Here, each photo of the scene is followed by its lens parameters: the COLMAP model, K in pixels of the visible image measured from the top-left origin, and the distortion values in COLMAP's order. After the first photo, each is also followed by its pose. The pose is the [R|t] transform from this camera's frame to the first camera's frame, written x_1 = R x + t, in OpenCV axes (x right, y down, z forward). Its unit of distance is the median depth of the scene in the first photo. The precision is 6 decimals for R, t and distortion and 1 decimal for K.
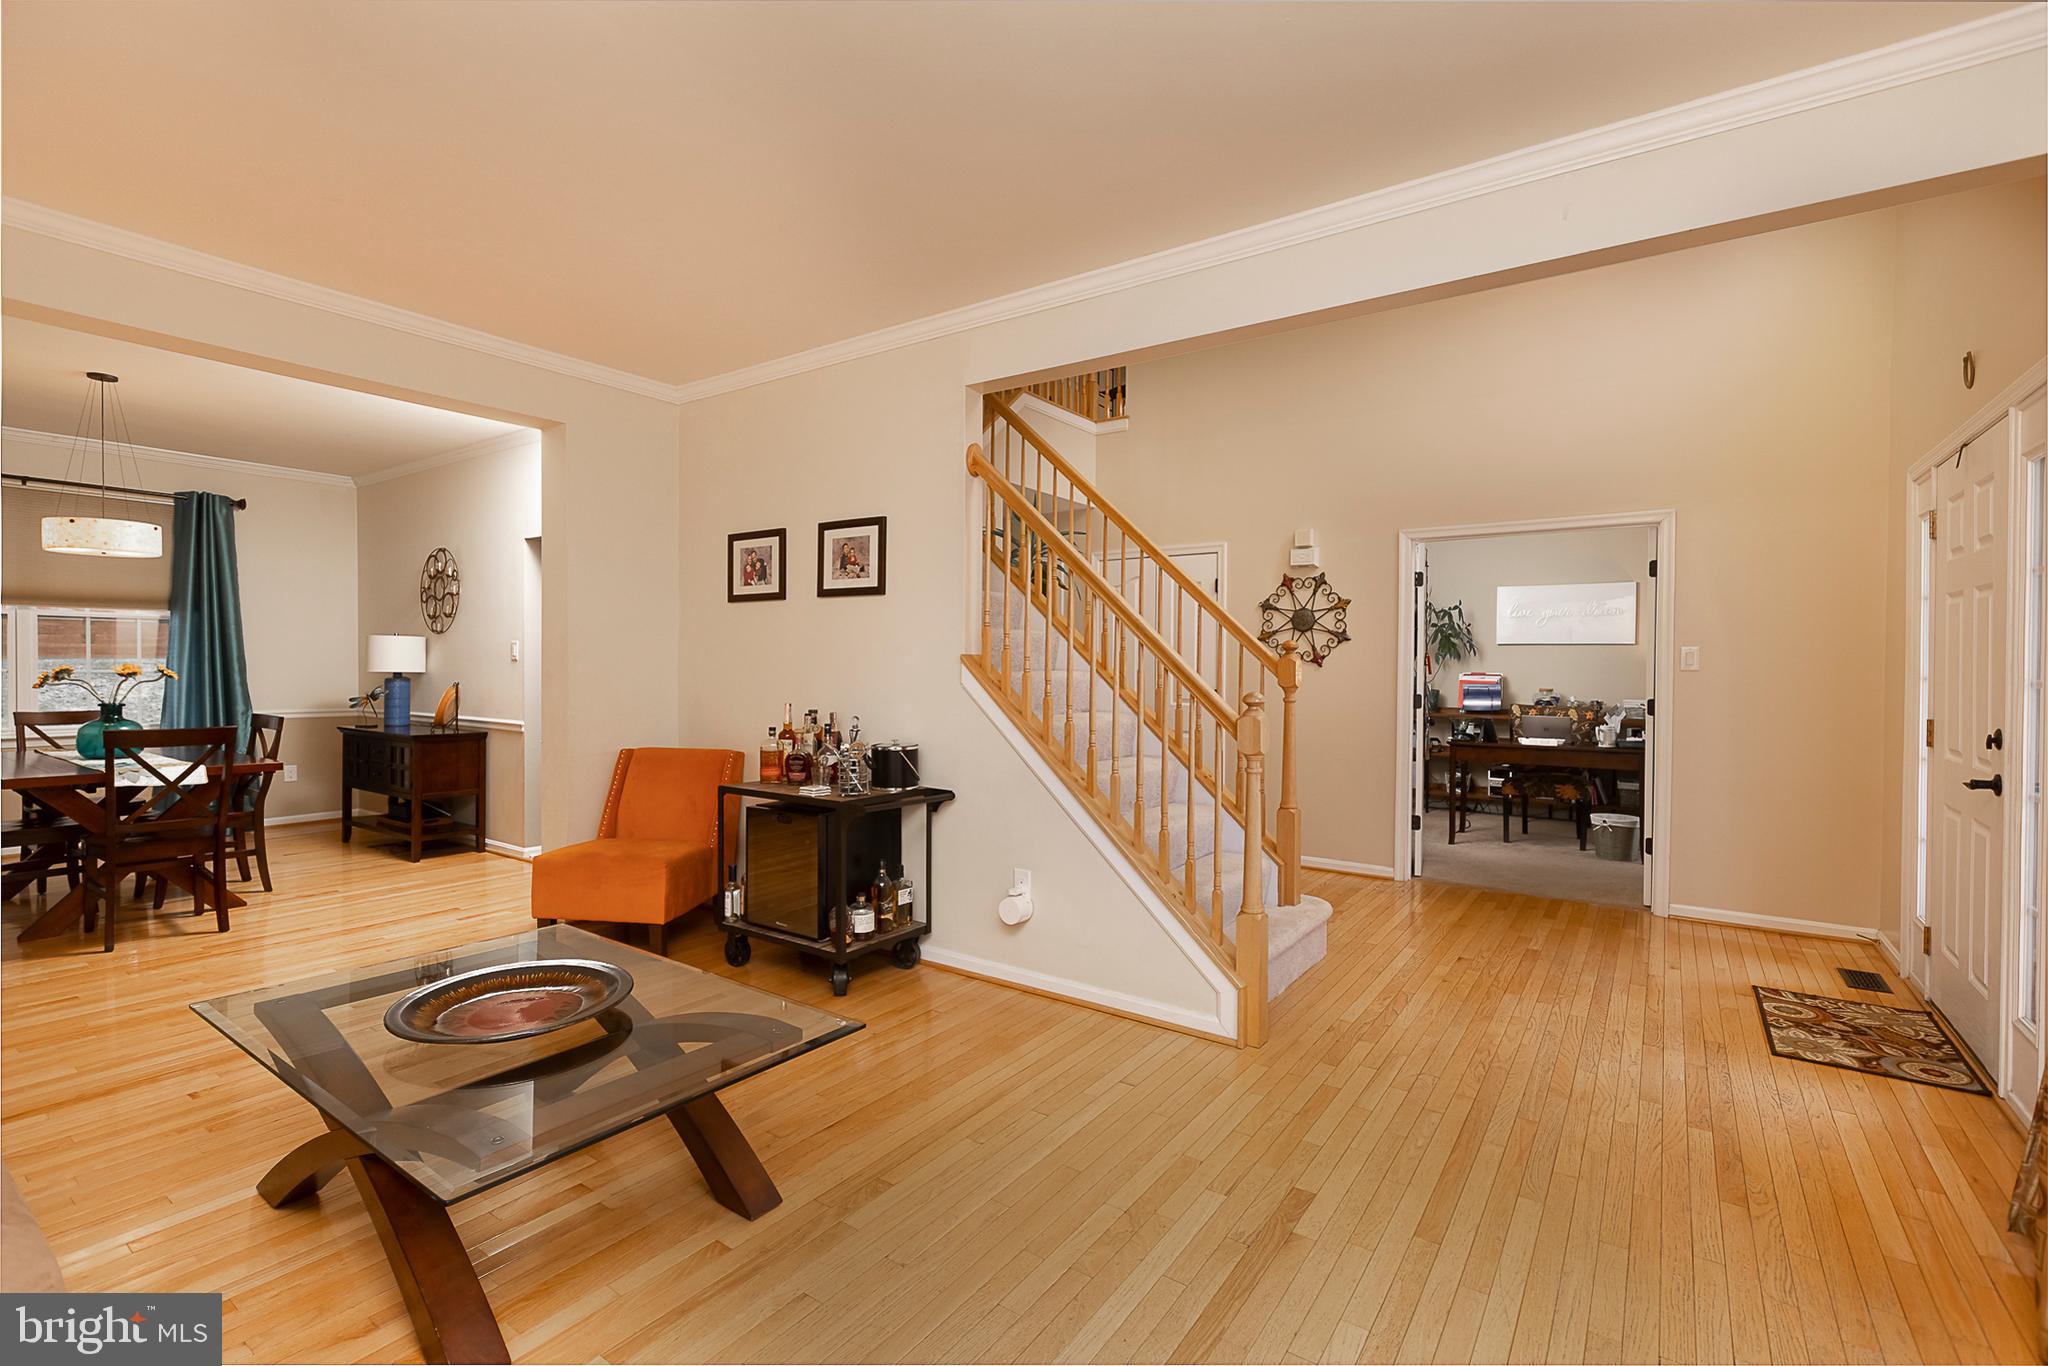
lens RADIAL K [[911.9, 0, 1024.6], [0, 911.9, 678.7], [0, 0, 1]] dist [0.002697, -0.000498]
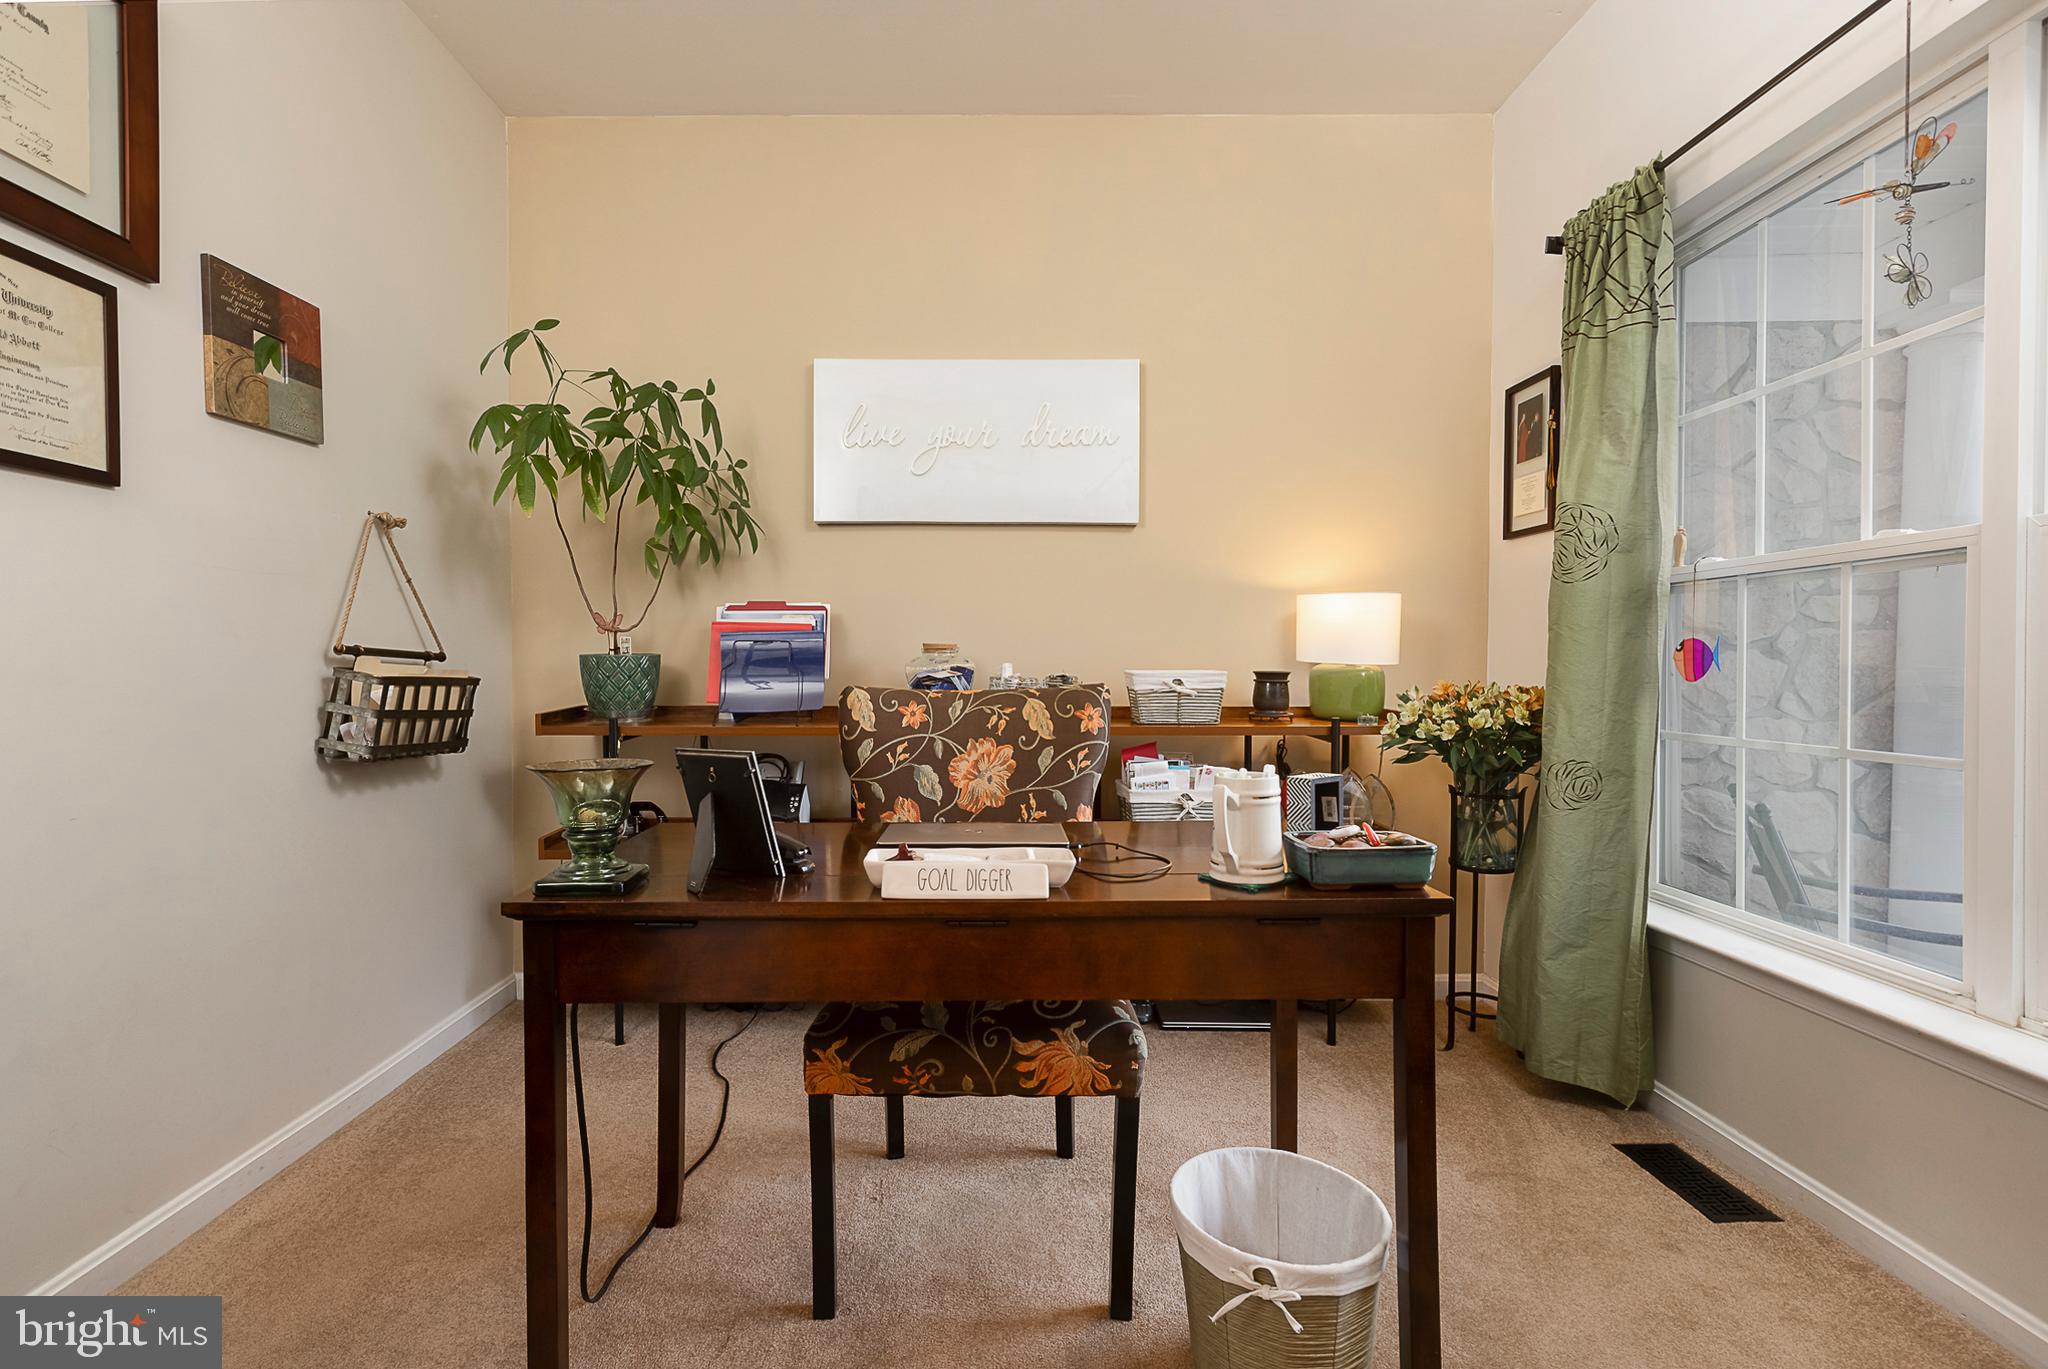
lens RADIAL K [[911.9, 0, 1024.6], [0, 911.9, 680.2], [0, 0, 1]] dist [0.002697, -0.000498]
pose [[0.792980, -0.016187, 0.609032, 0.491993], [0.013023, 0.999869, 0.009618, 0.028319], [-0.609108, 0.000304, 0.793087, 0.902434]]
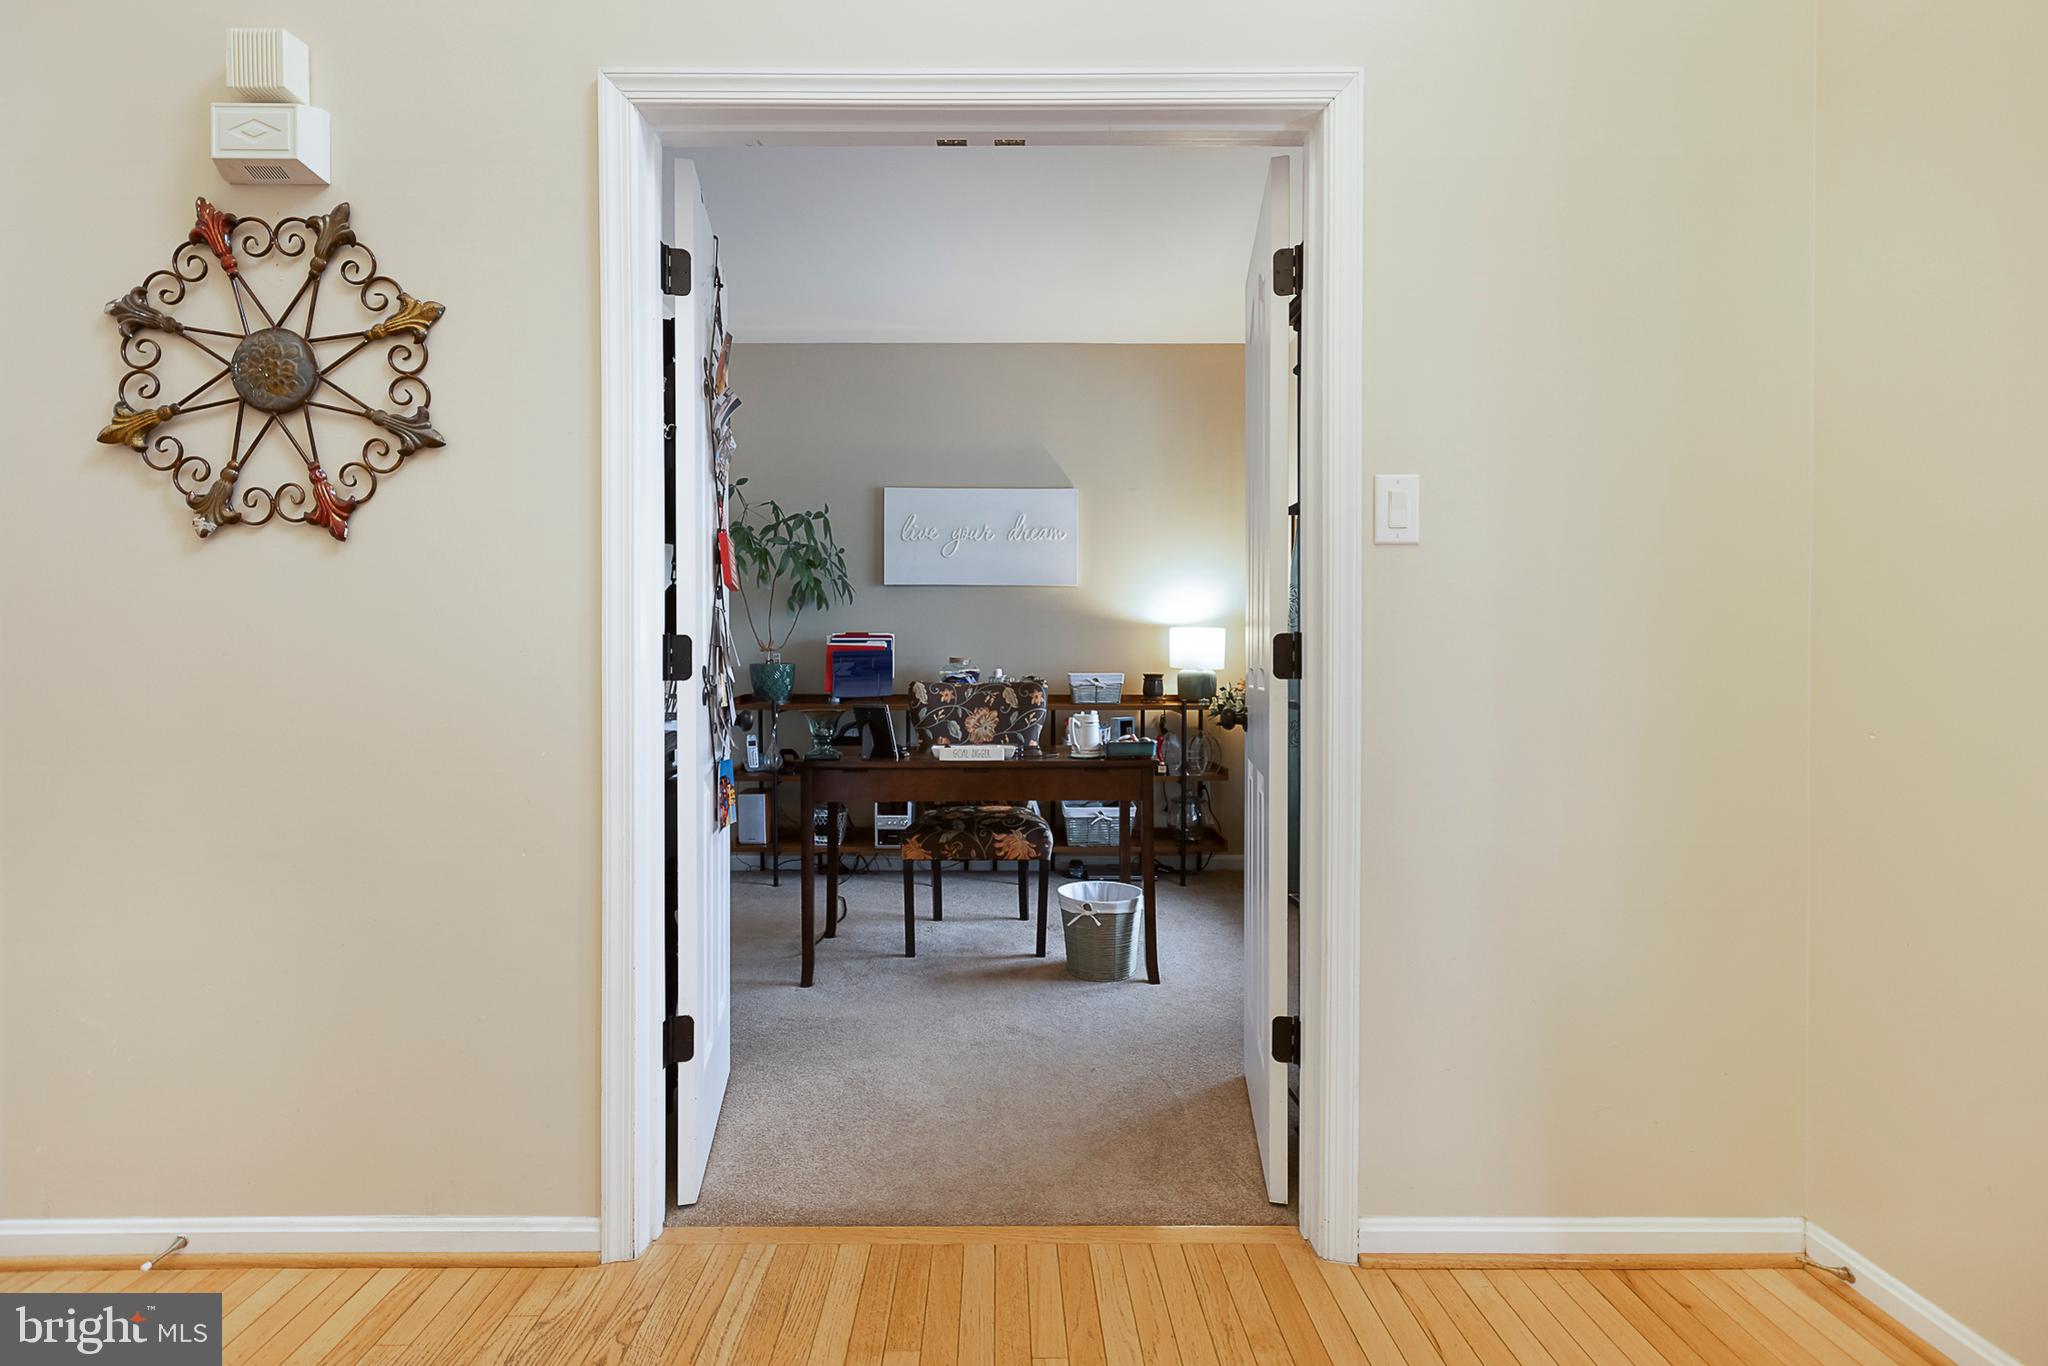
lens RADIAL K [[911.9, 0, 1024.6], [0, 911.9, 678.7], [0, 0, 1]] dist [0.002697, -0.000498]
pose [[0.802294, -0.010996, 0.596827, 0.318913], [0.012843, 0.999917, 0.001158, 0.031453], [-0.596791, 0.006736, 0.802369, 0.636311]]
